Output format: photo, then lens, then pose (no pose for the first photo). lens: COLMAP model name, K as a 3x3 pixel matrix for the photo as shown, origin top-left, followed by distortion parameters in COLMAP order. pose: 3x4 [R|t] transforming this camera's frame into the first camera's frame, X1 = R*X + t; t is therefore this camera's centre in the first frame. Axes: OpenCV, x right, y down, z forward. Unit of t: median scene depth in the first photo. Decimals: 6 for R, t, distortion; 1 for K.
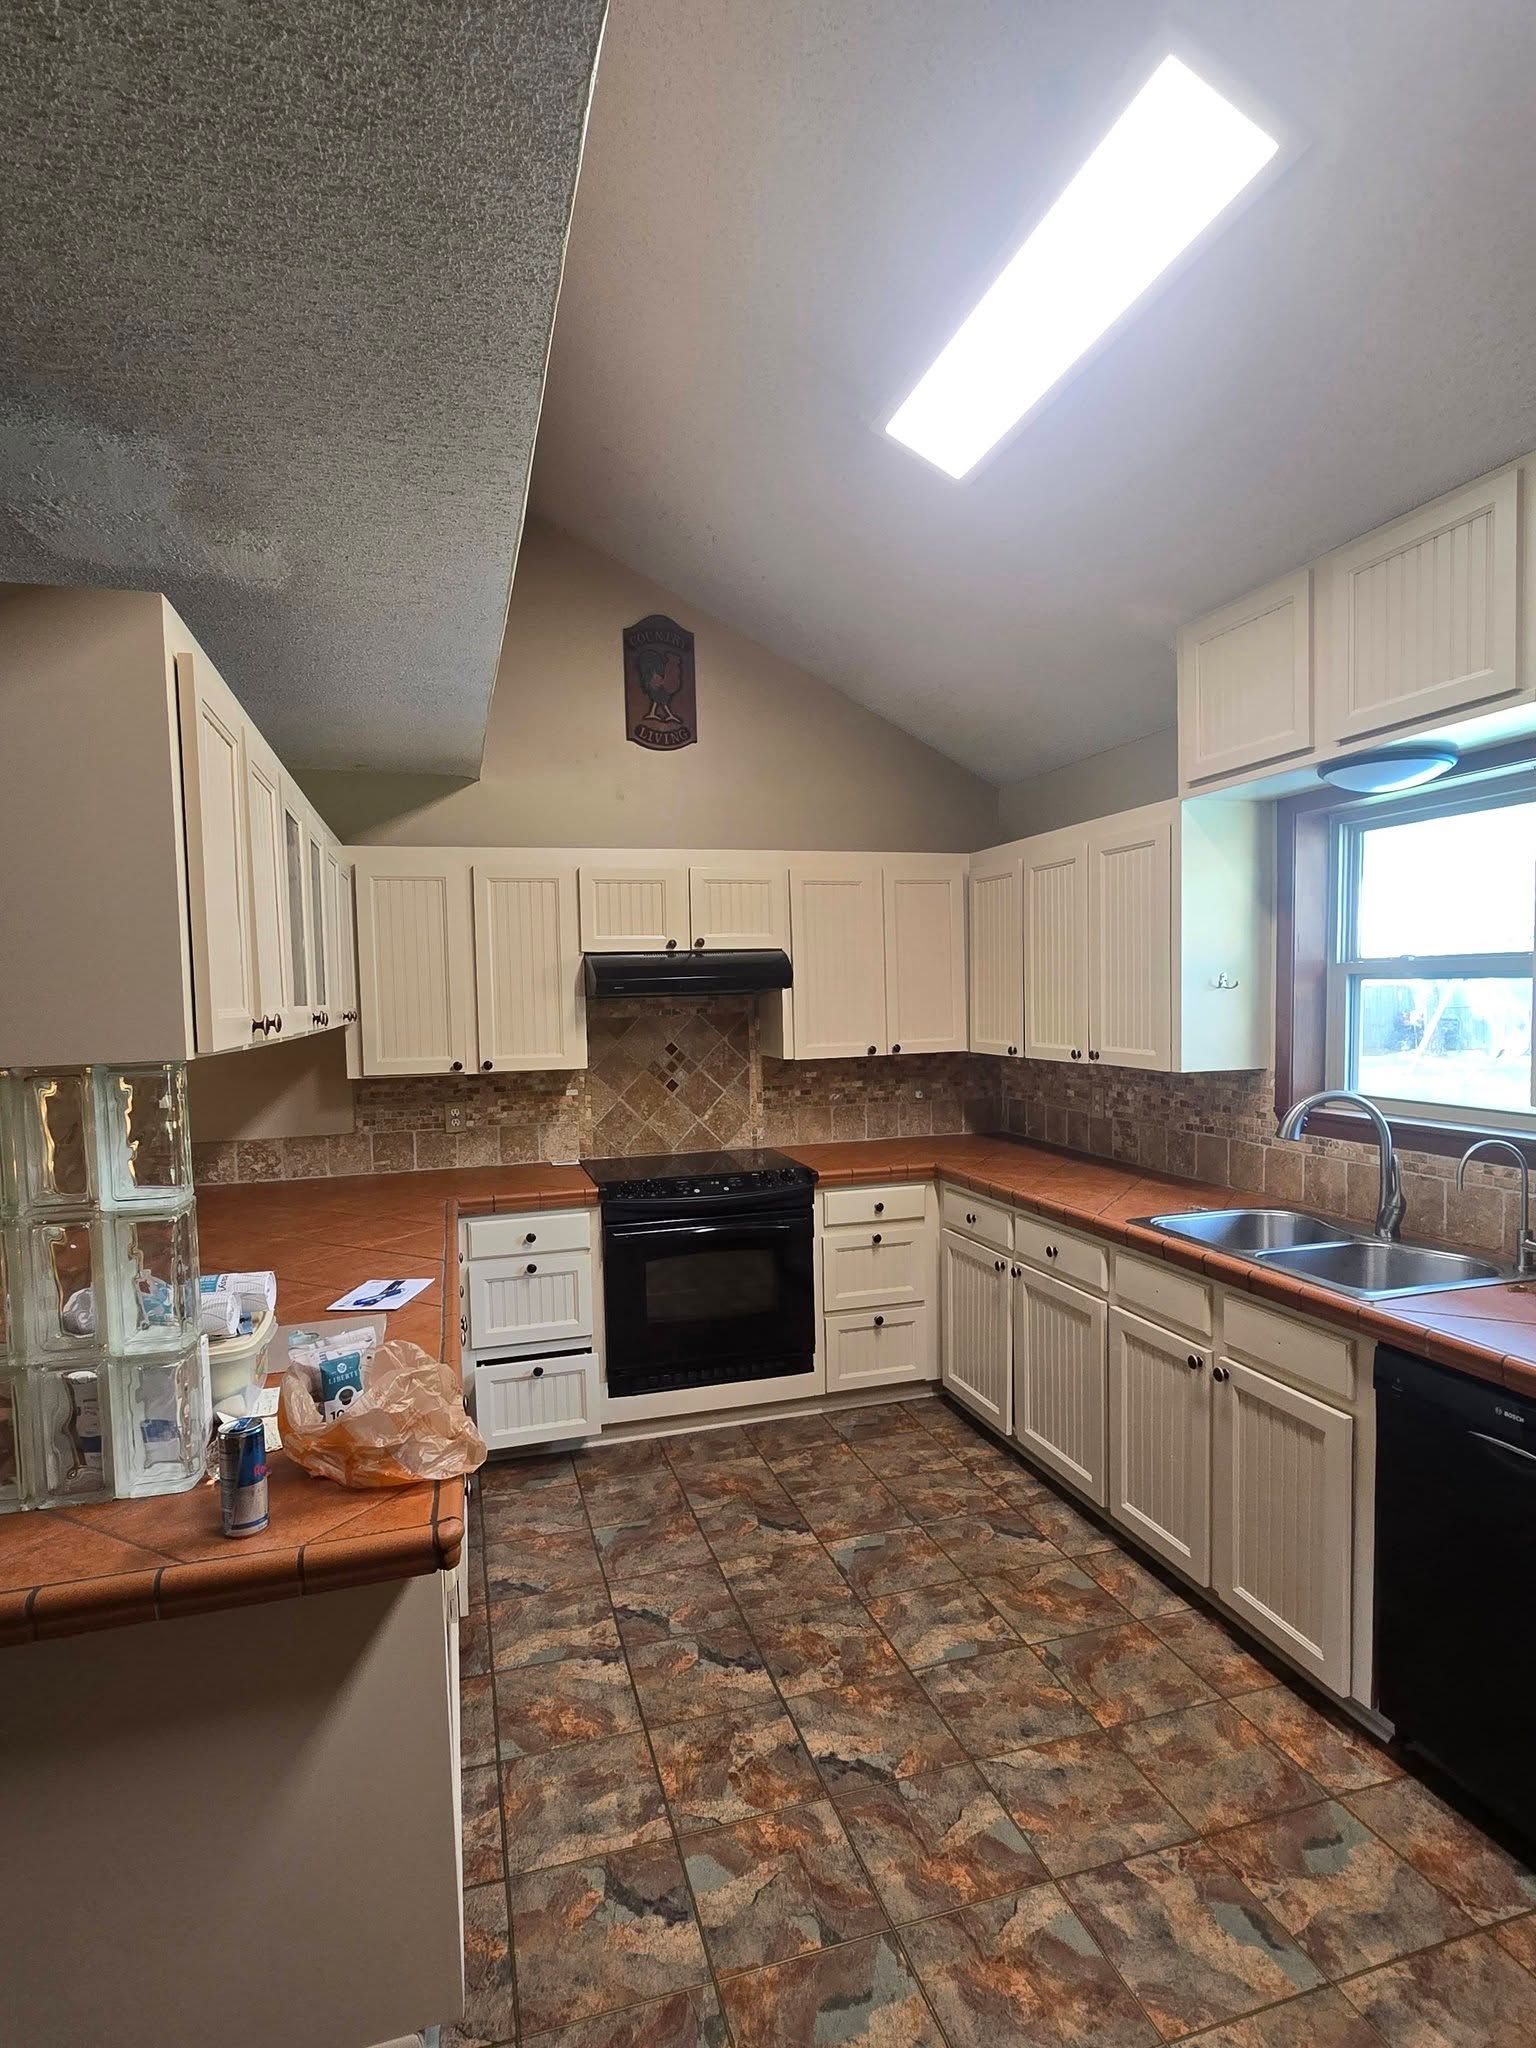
lens RADIAL K [[1071.0, 0, 772.6], [0, 1071.0, 1042.7], [0, 0, 1]] dist [-0.003831, 0.001535]
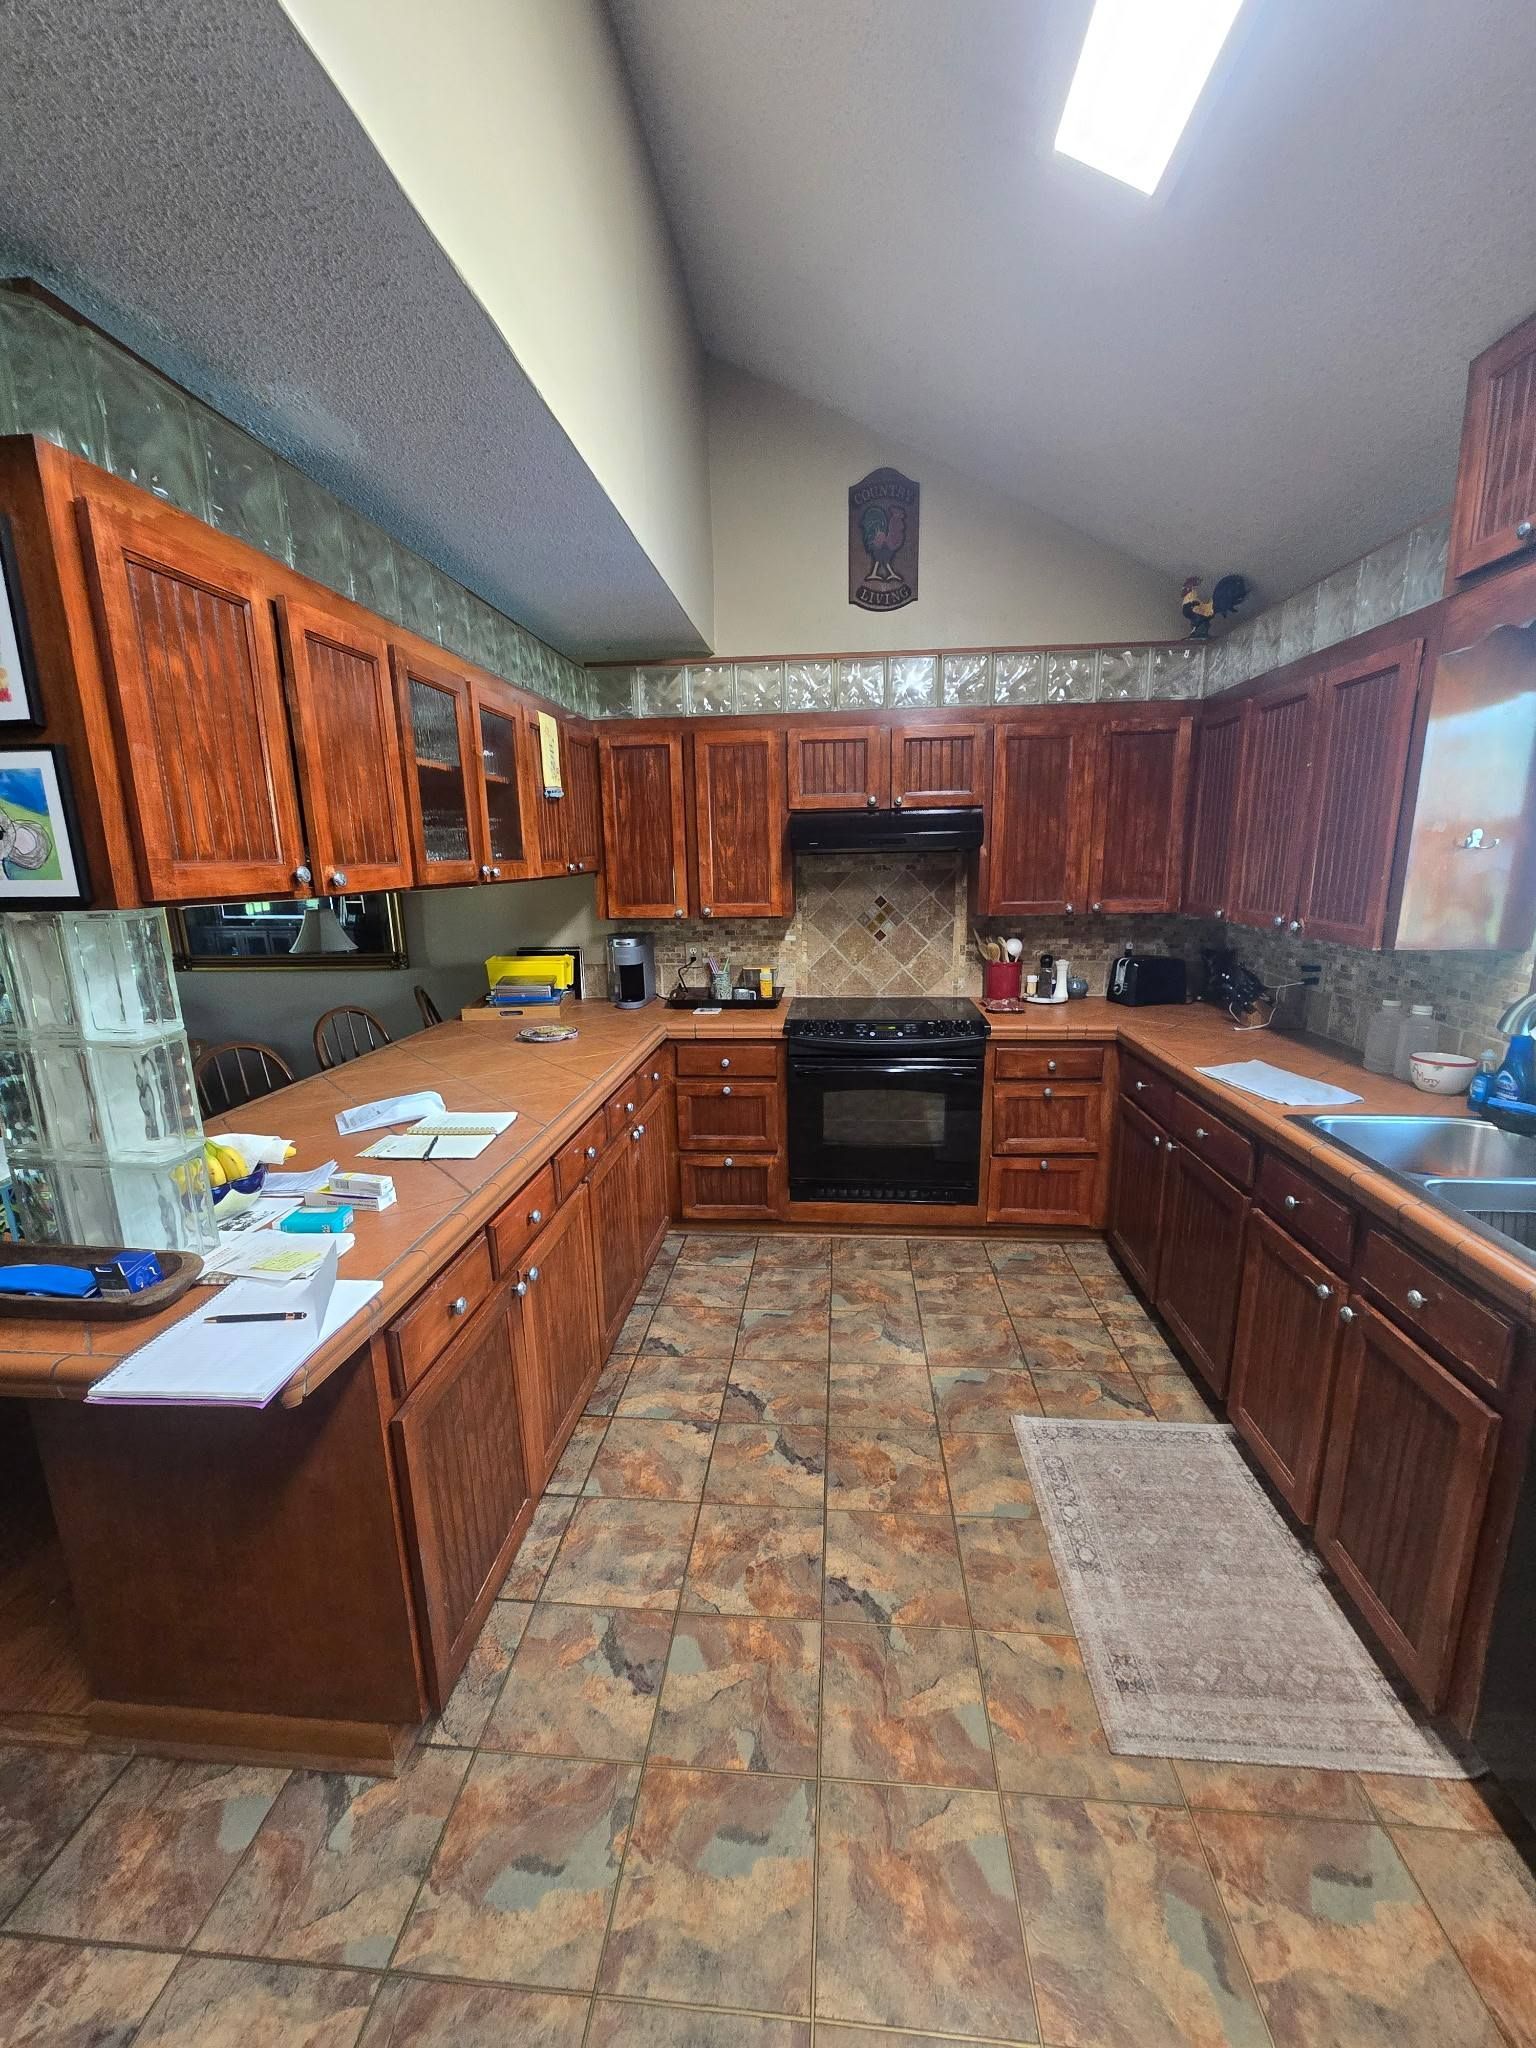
lens RADIAL K [[839.9, 0, 768.4], [0, 839.9, 1039.0], [0, 0, 1]] dist [-0.008656, 0.004050]
pose [[0.928208, 0.087622, -0.361596, 0.197960], [-0.023371, 0.983685, 0.178373, -0.011130], [0.371327, -0.157116, 0.915113, 0.236750]]
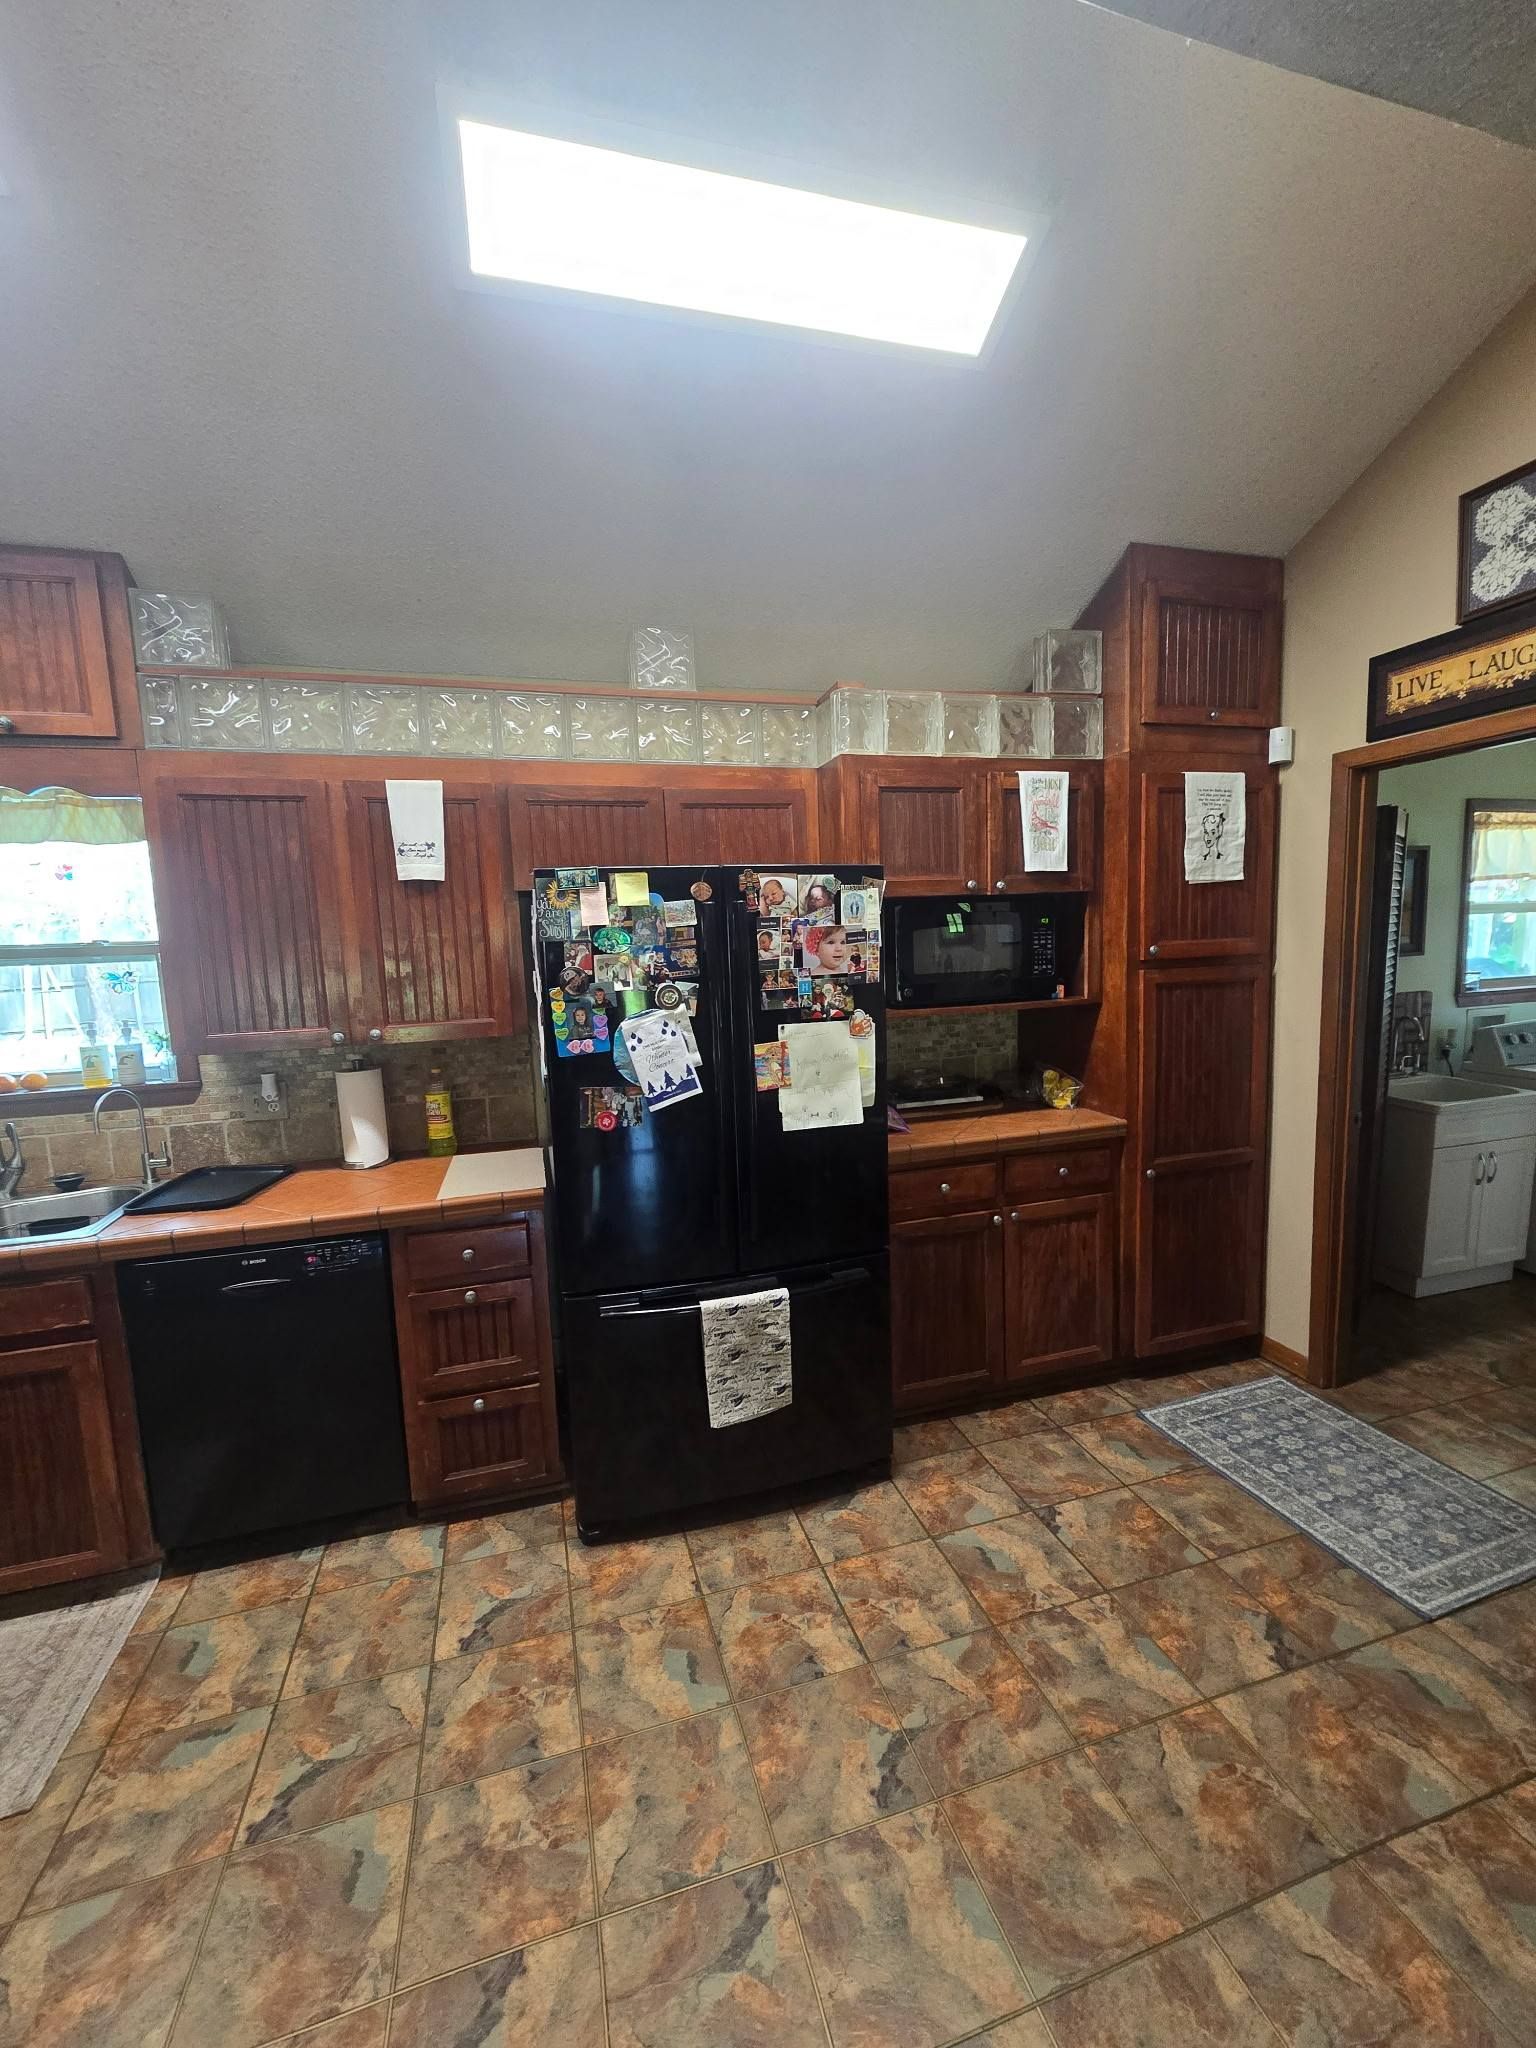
lens RADIAL K [[839.9, 0, 764.6], [0, 839.9, 1042.4], [0, 0, 1]] dist [-0.008656, 0.004050]
pose [[0.007754, -0.102735, 0.994679, -0.271653], [0.085742, 0.991113, 0.101699, -0.000481], [-0.996287, 0.084498, 0.016494, 0.186511]]
